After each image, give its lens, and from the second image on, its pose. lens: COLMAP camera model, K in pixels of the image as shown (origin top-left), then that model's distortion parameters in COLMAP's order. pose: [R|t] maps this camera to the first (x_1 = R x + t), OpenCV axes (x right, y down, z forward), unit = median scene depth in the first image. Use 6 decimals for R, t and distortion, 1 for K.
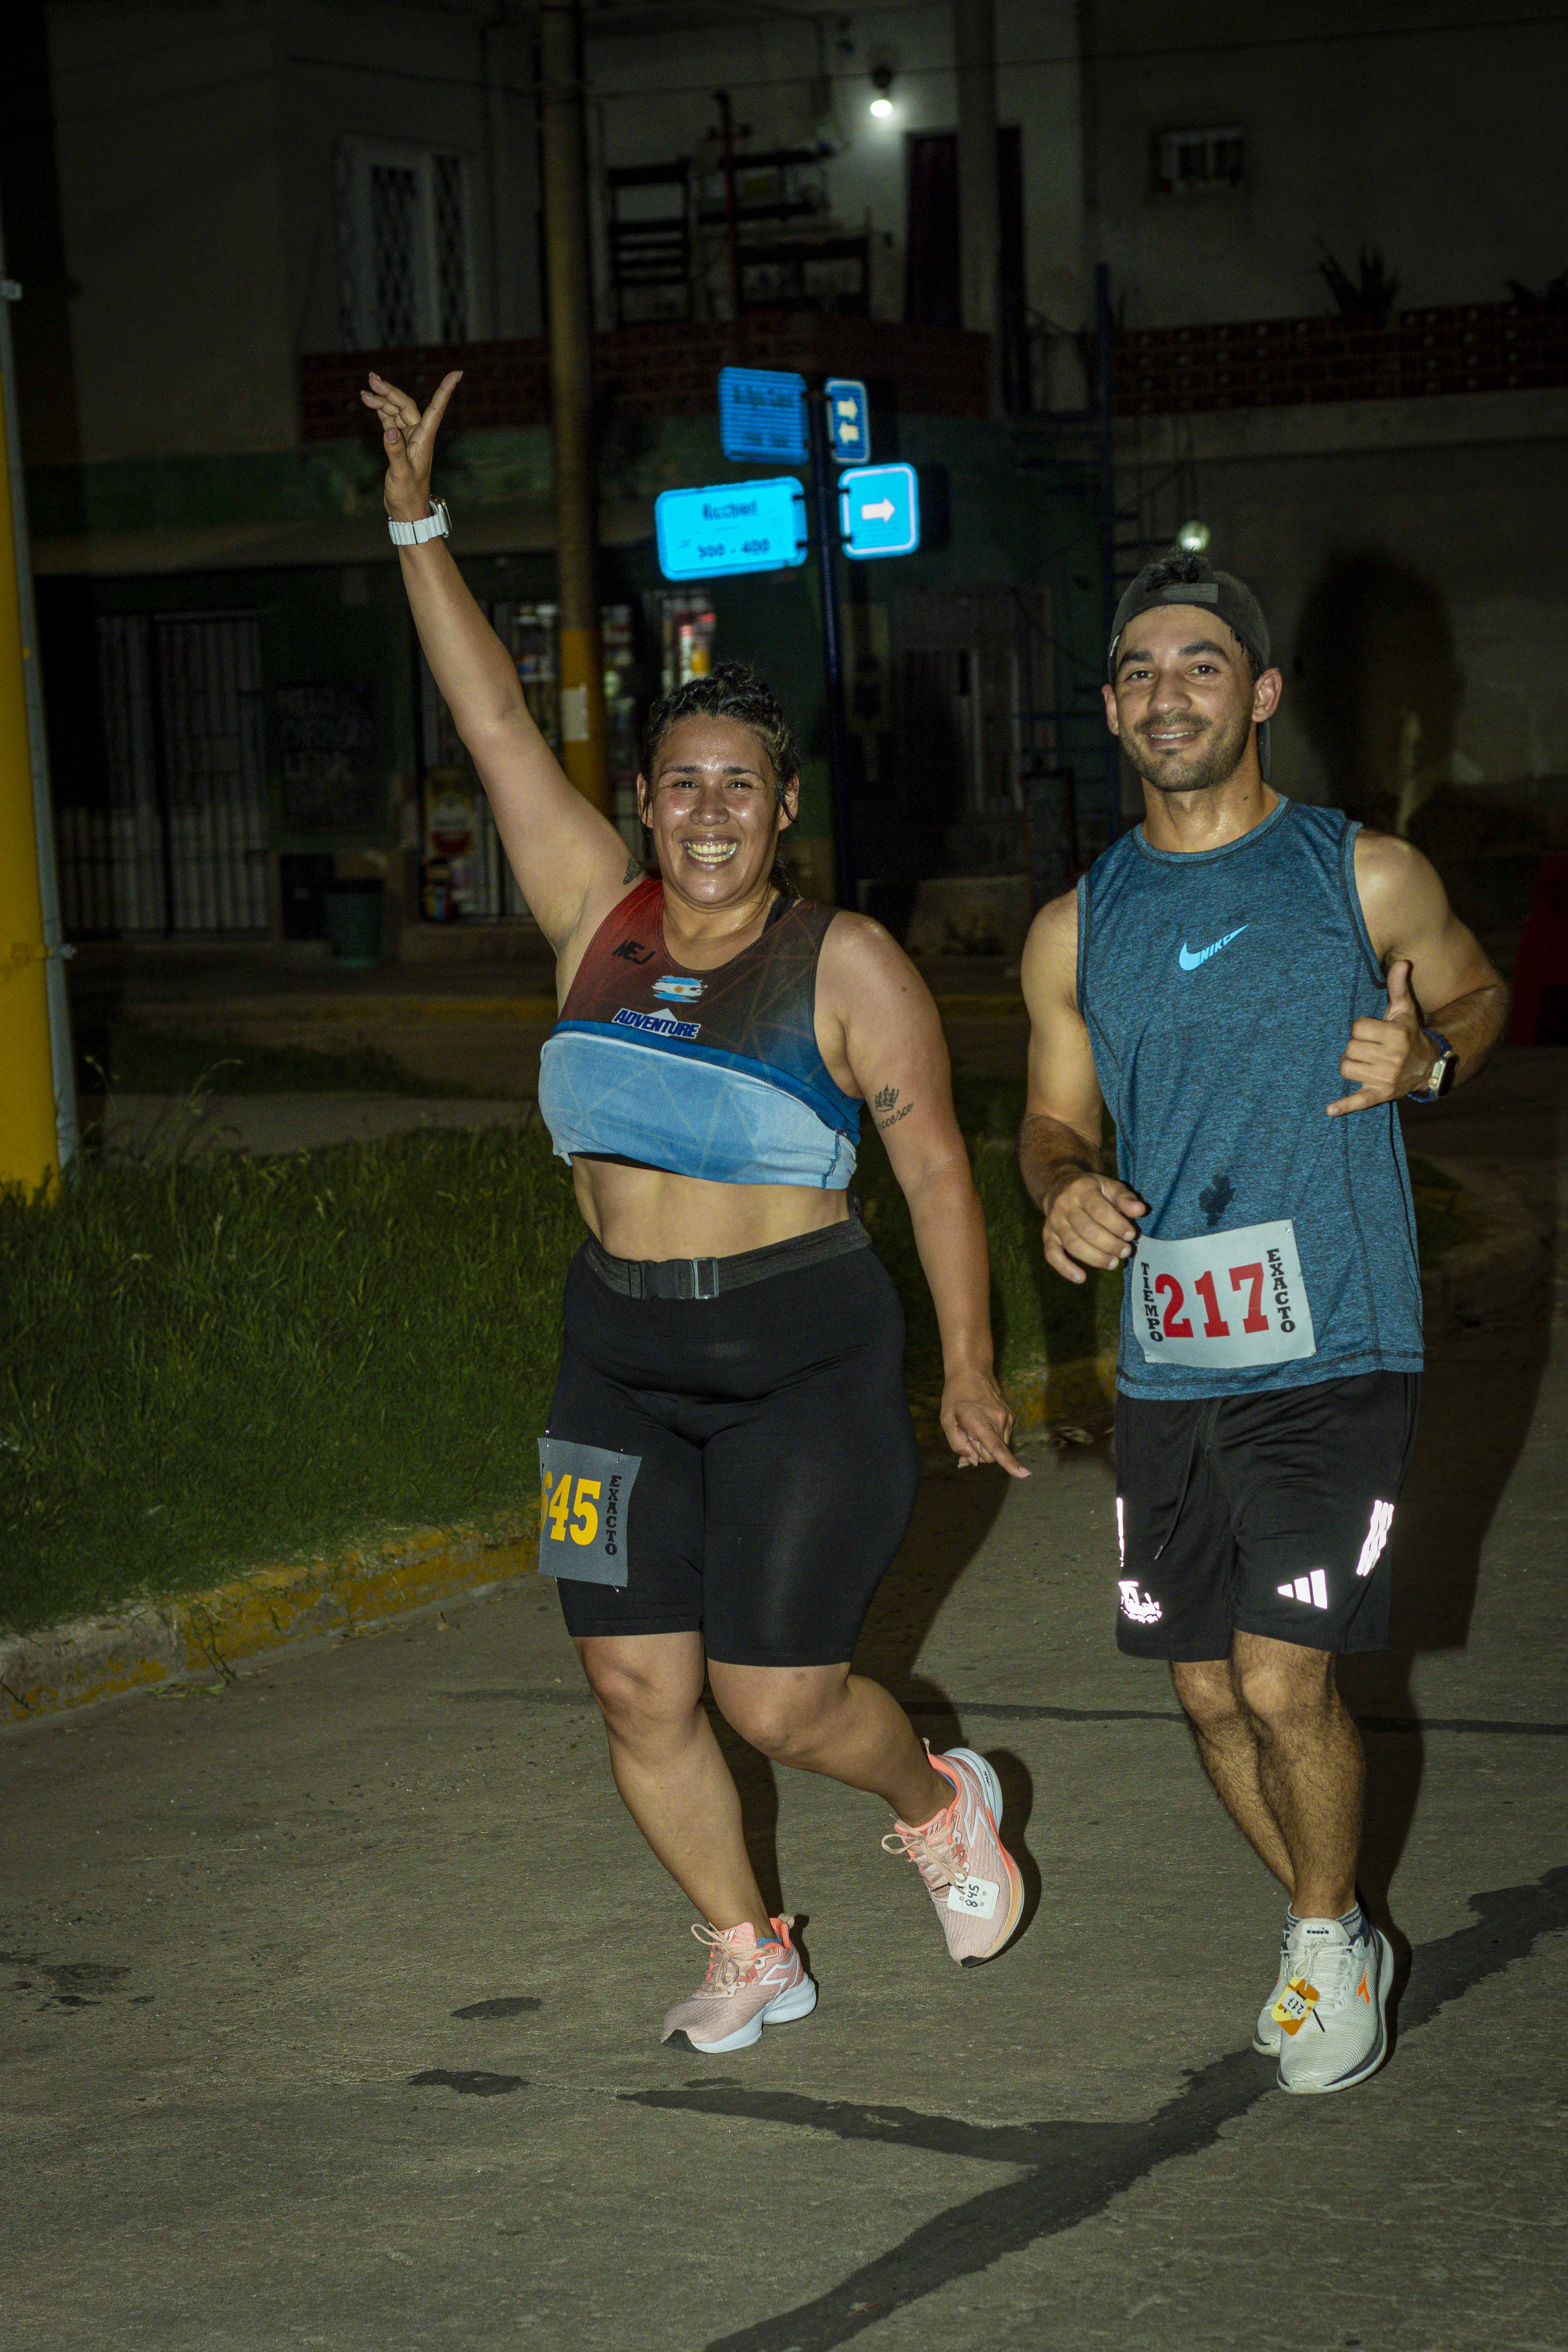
lens RADIAL K [[5544.0, 0, 791.6], [0, 5544.0, 1464.0], [0, 0, 1]] dist [0.102284, 0.275231]
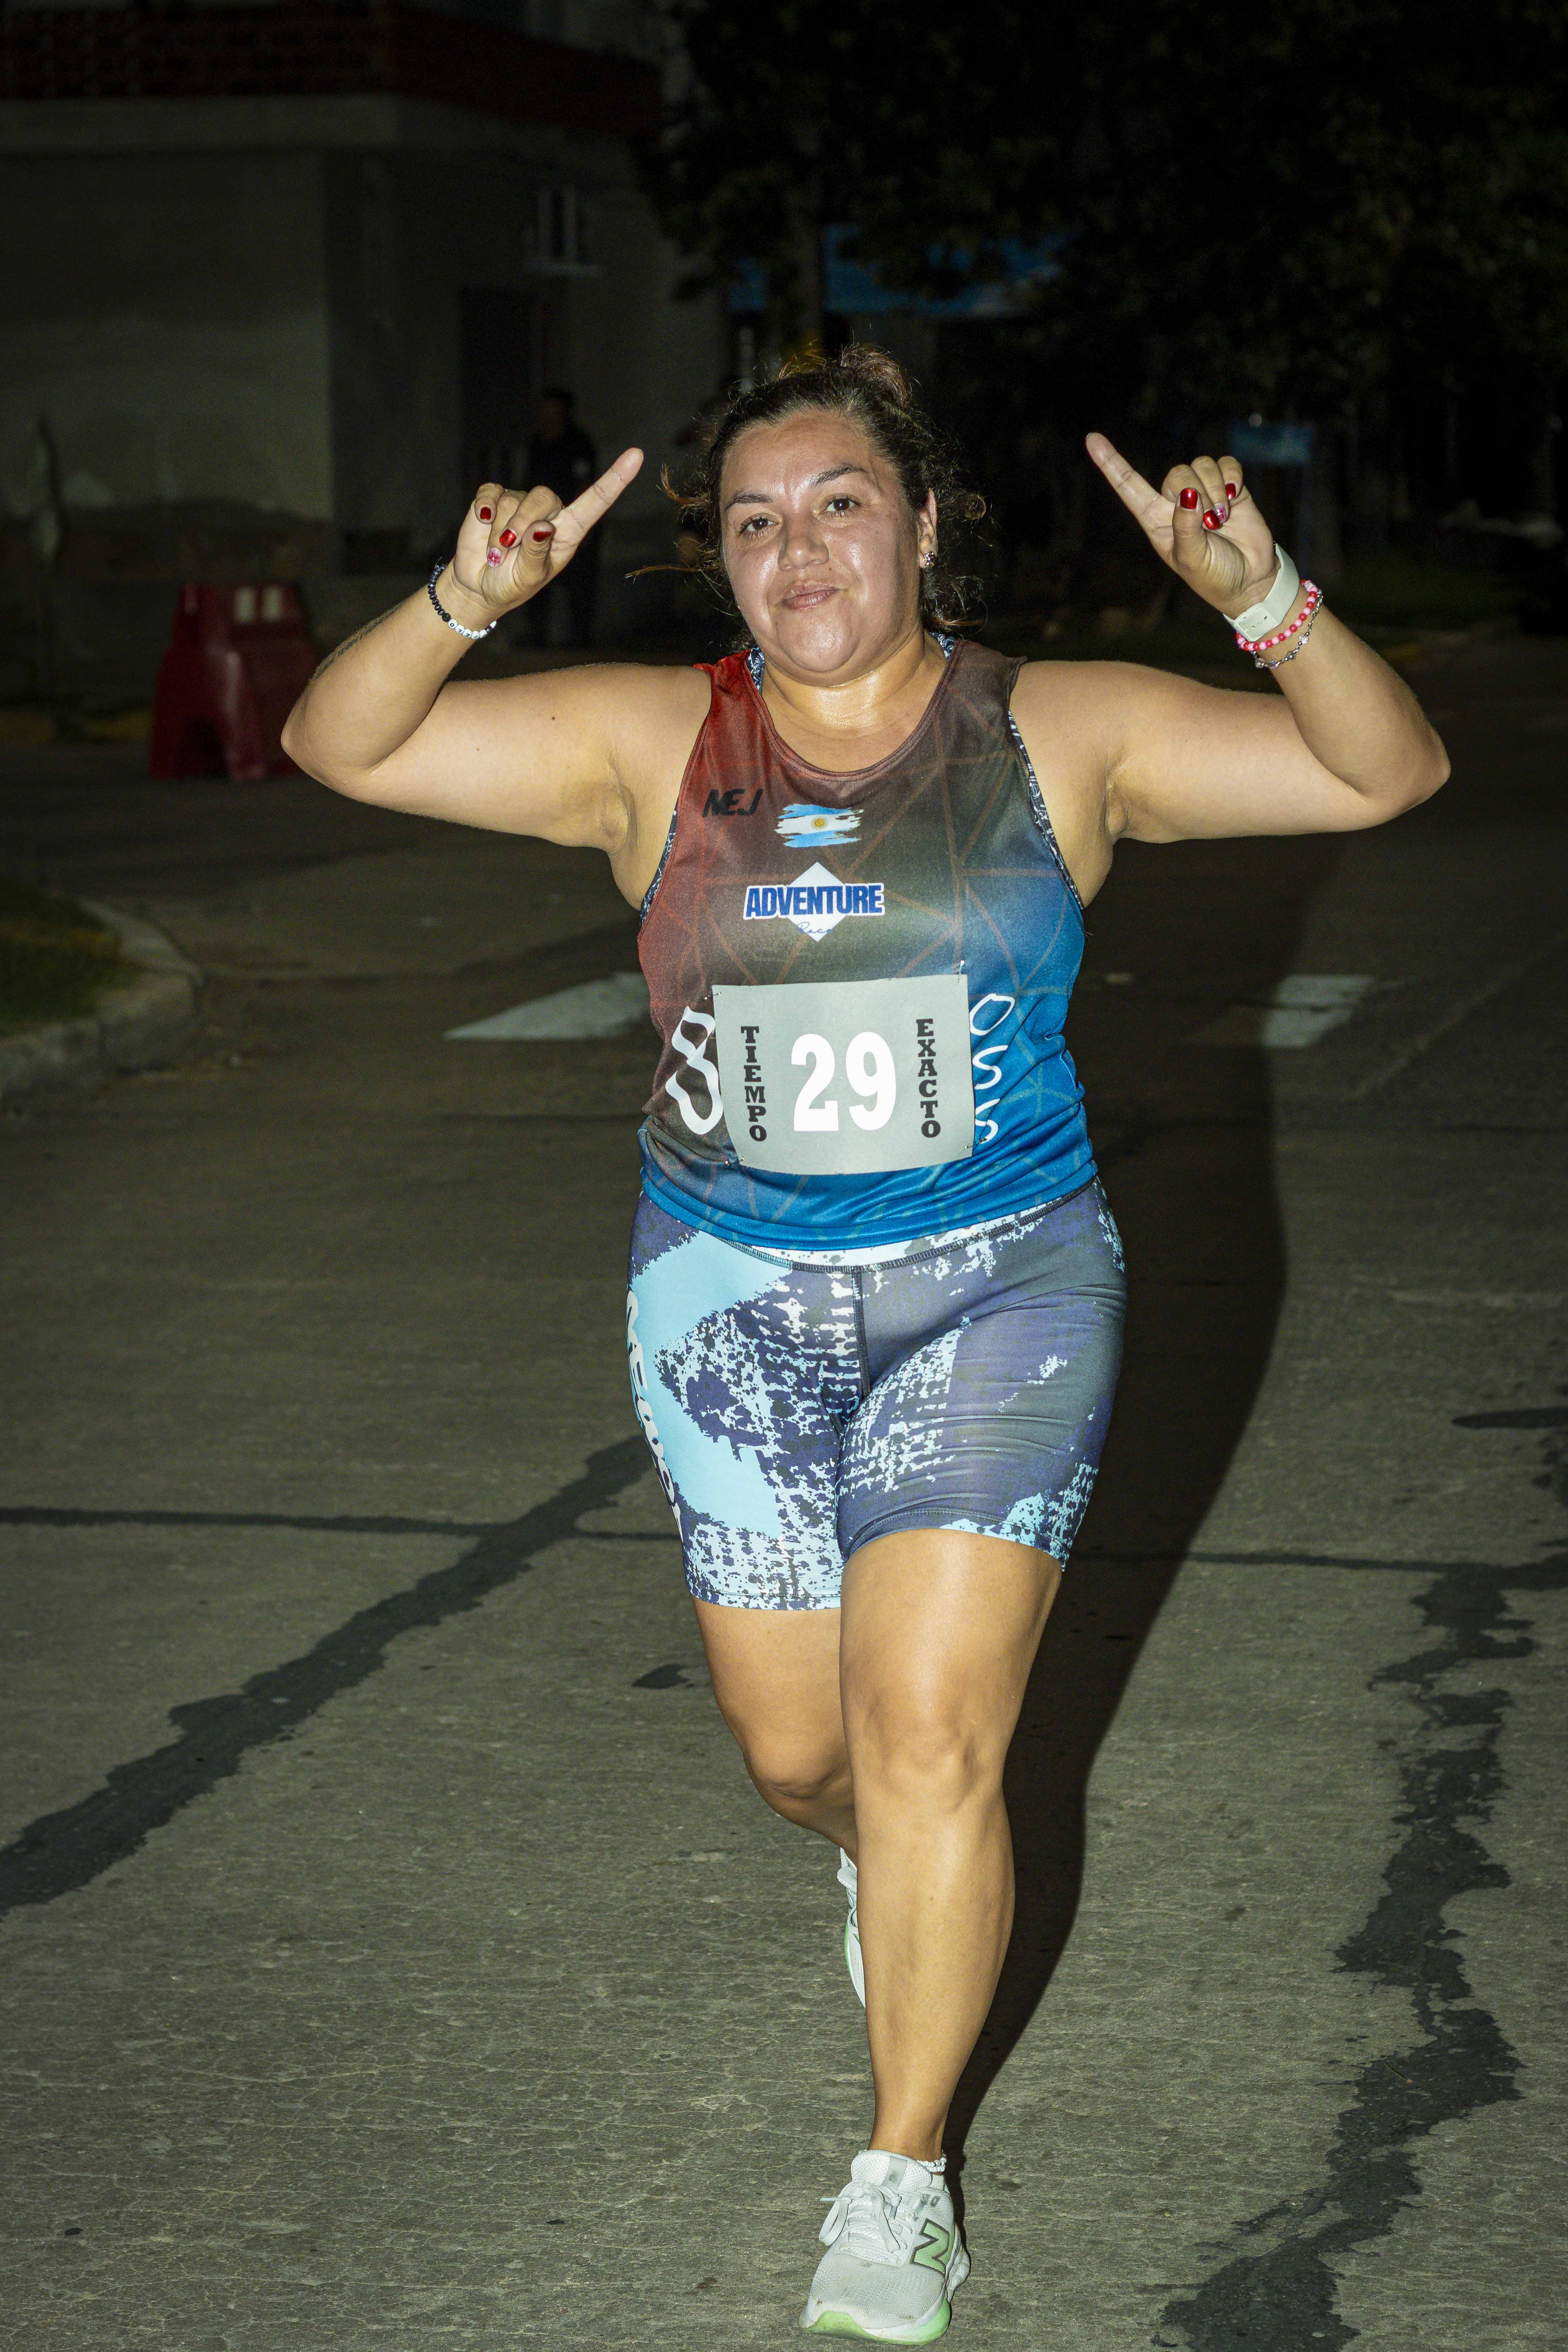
lens RADIAL K [[5588.5, 0, 778.4], [0, 5588.5, 1404.3], [0, 0, 1]] dist [0.161790, -0.145411]
pose [[0.970867, -0.016213, 0.239071, -0.004261], [0.007294, 0.999246, 0.038143, -0.009856], [-0.239509, -0.035288, 0.970253, 0.058118]]
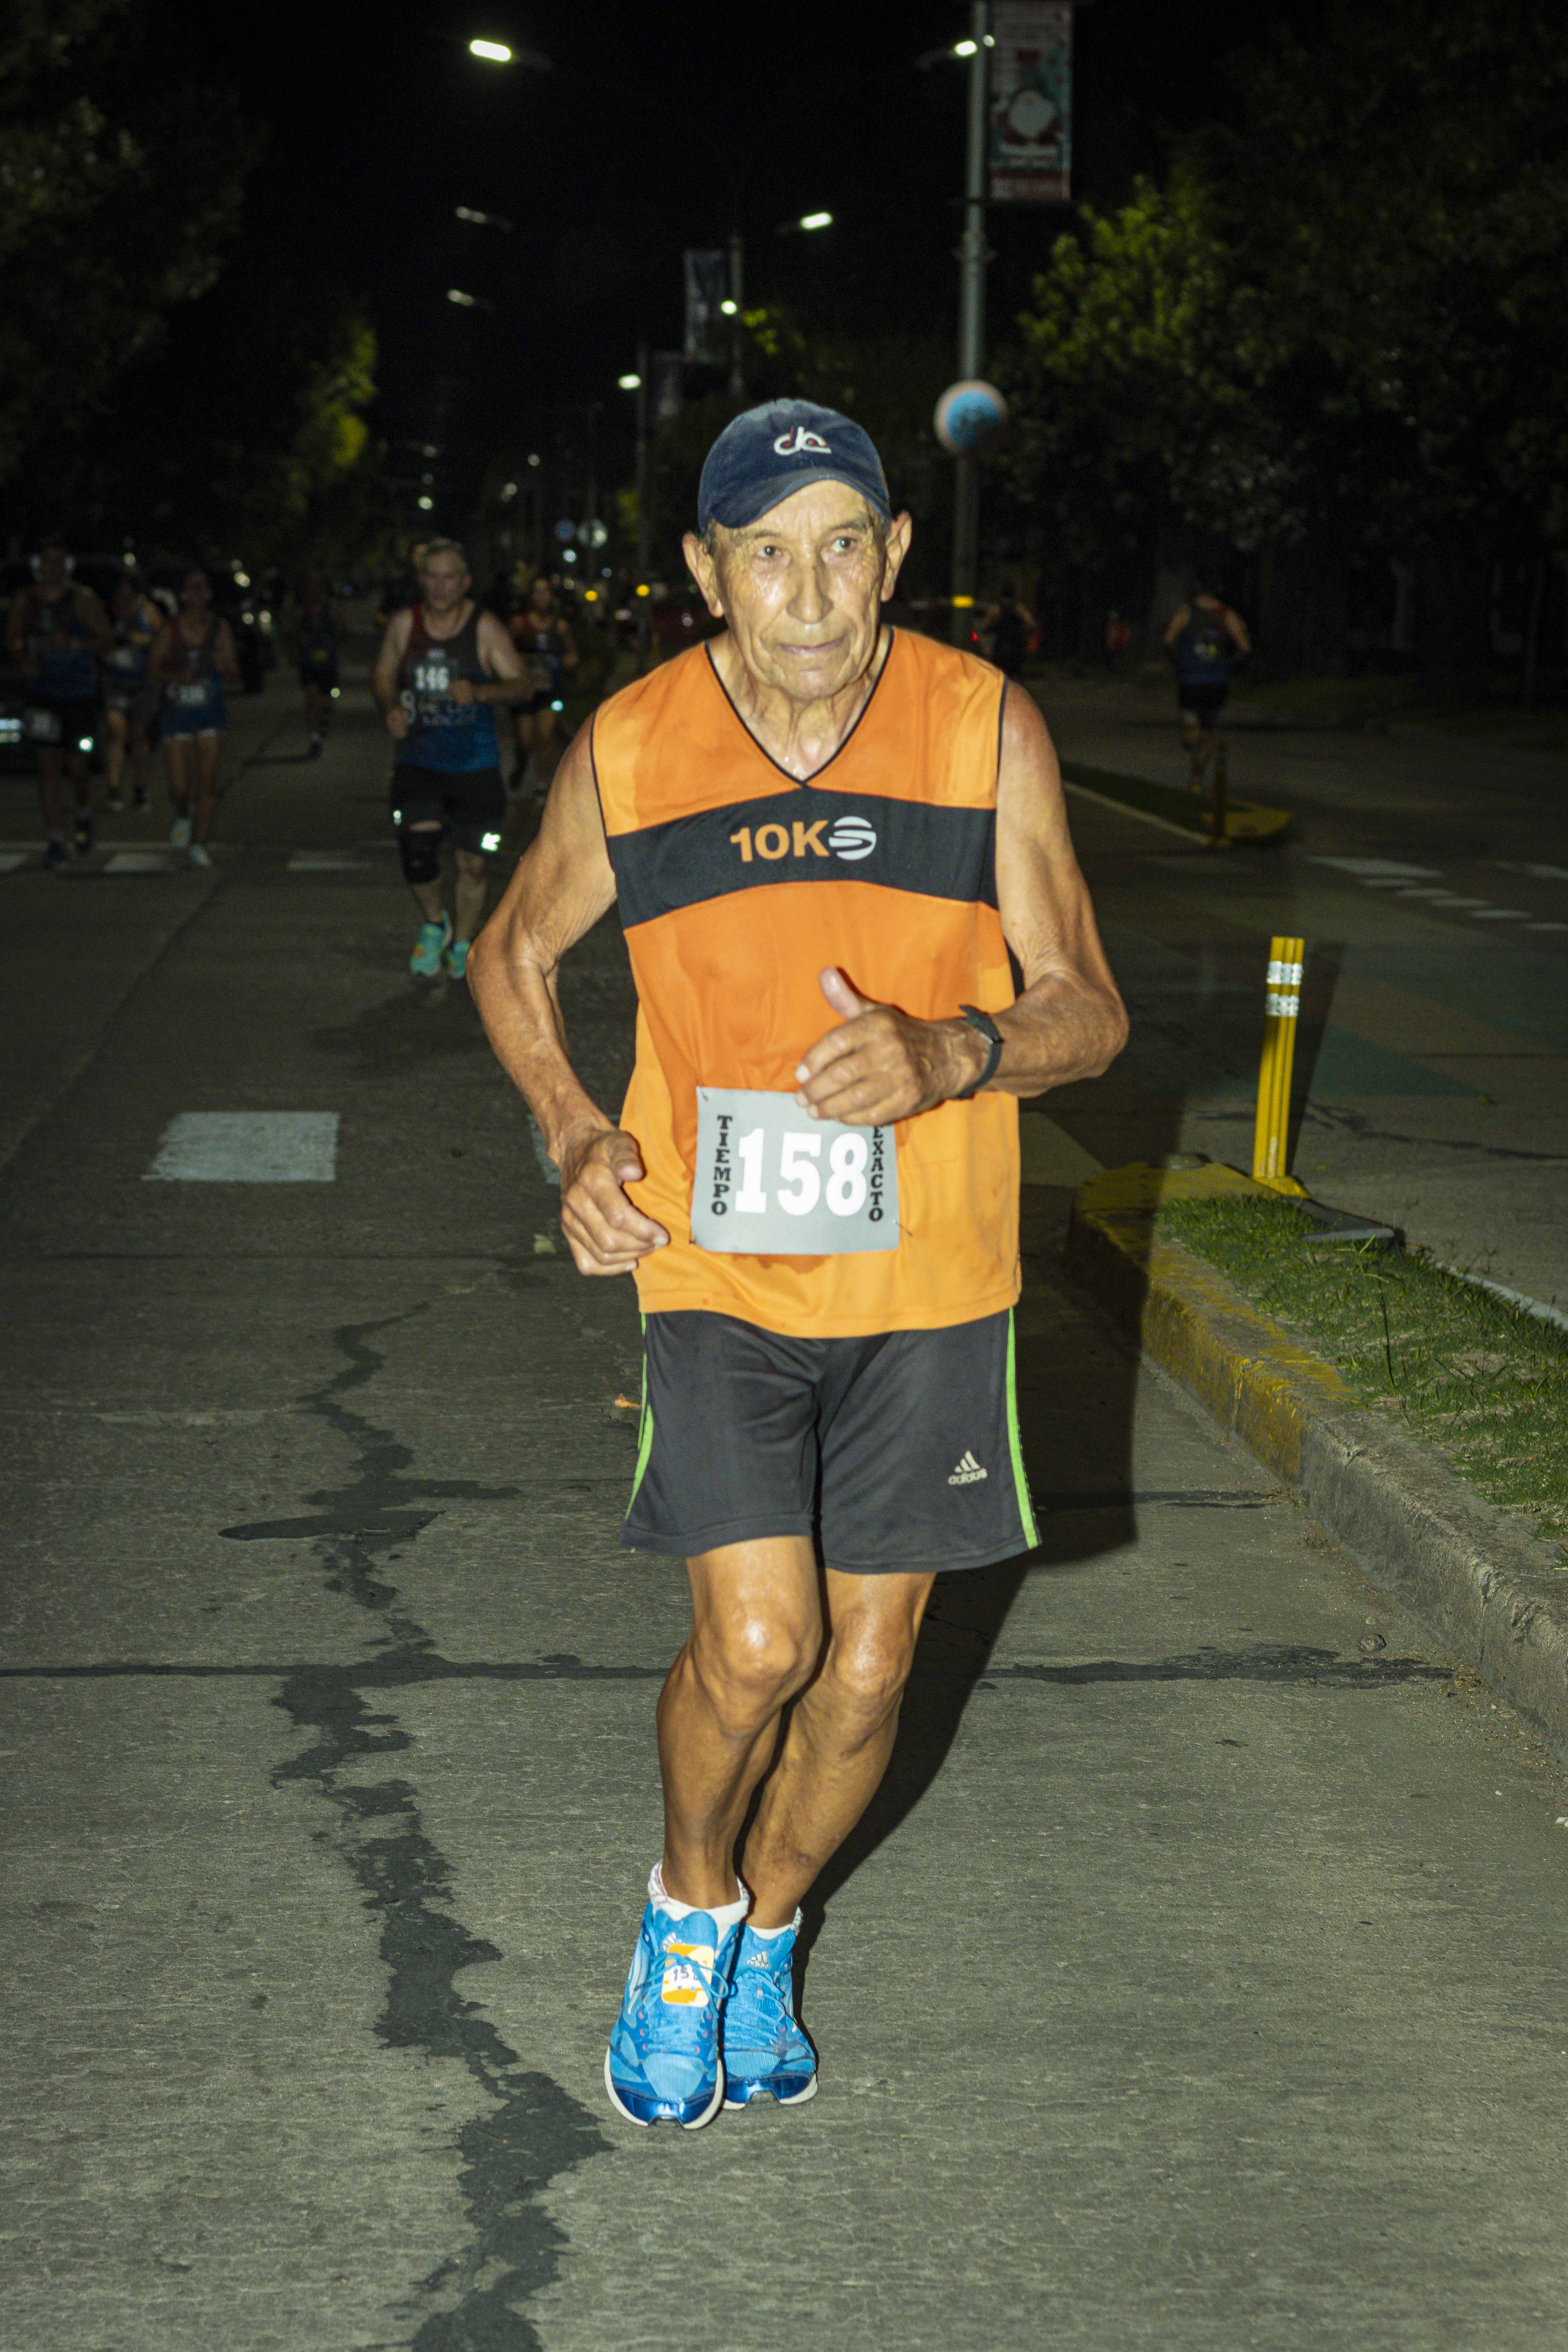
lens RADIAL K [[5553.0, 0, 788.7], [0, 5553.0, 1432.5], [0, 0, 1]] dist [0.154583, -0.005676]
pose [[0.853224, -0.042486, 0.519812, -0.115369], [0.034622, 0.999092, 0.024831, -0.007636], [-0.520394, -0.003190, 0.853920, 0.075249]]
